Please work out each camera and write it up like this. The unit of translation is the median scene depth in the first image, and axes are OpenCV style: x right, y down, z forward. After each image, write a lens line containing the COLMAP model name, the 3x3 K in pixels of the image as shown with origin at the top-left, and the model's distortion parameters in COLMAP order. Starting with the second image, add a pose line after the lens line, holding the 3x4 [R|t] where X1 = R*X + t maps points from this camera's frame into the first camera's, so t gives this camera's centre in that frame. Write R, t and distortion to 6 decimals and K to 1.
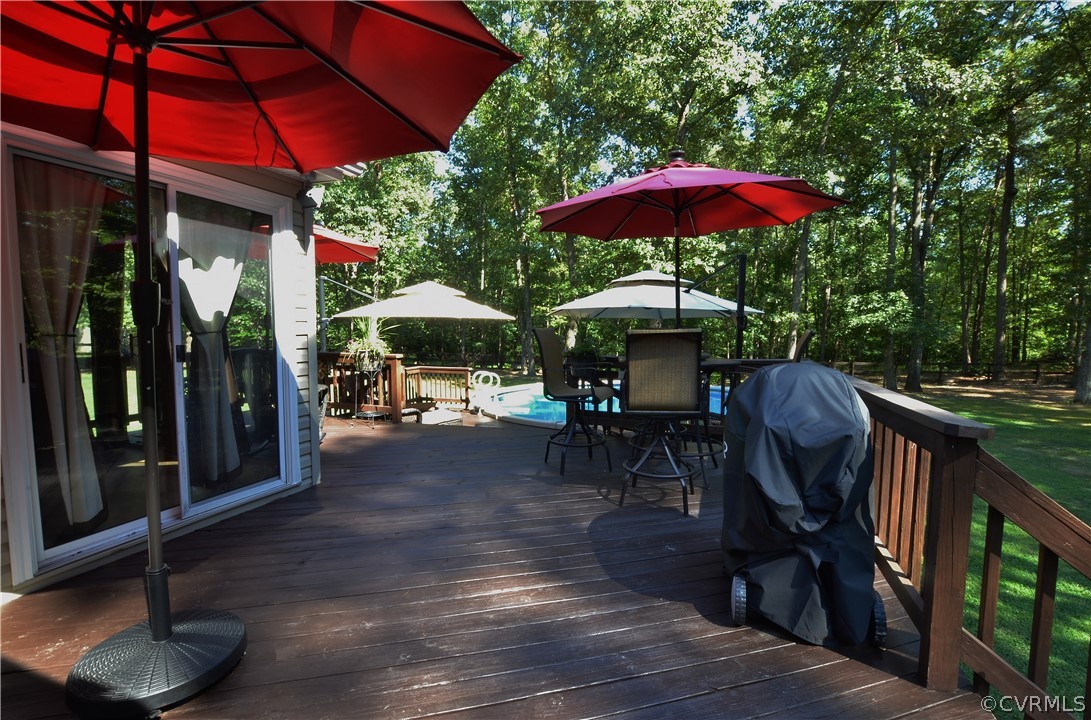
lens RADIAL K [[504.8, 0, 545.5], [0, 504.8, 360.0], [0, 0, 1]] dist [-0.003317, -0.000320]
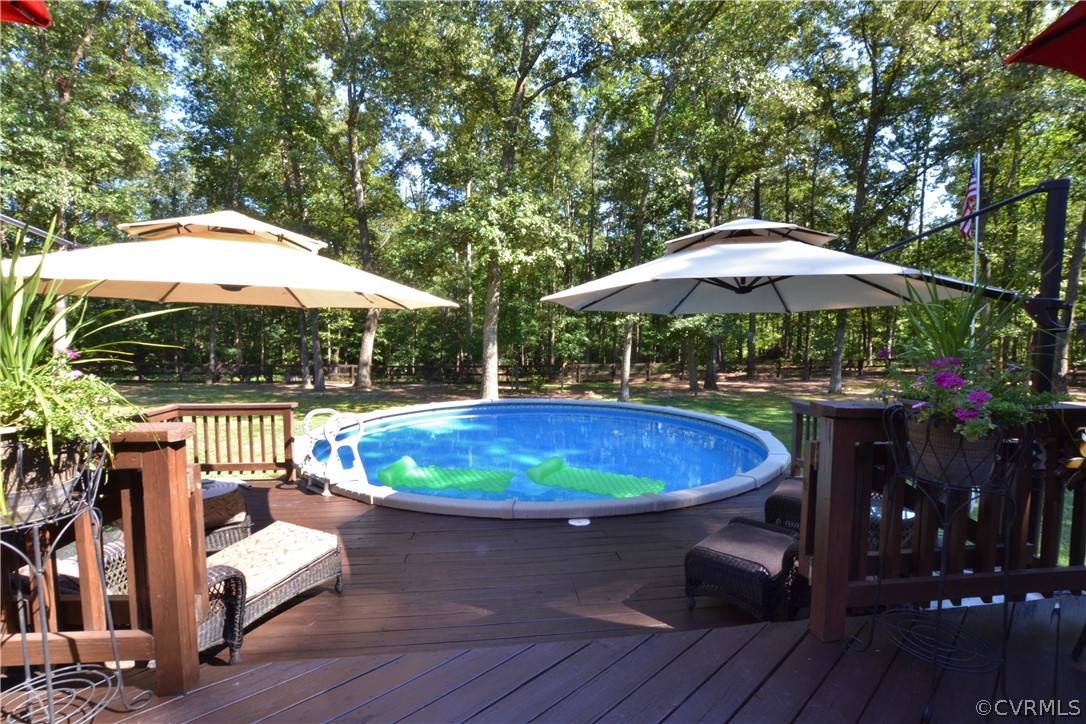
lens RADIAL K [[495.9, 0, 543.0], [0, 495.9, 362.0], [0, 0, 1]] dist [-0.026806, 0.005633]
pose [[0.899156, -0.025728, 0.436871, -0.060043], [0.025974, 0.999648, 0.005411, -0.010115], [-0.436857, 0.006482, 0.899508, 0.180730]]
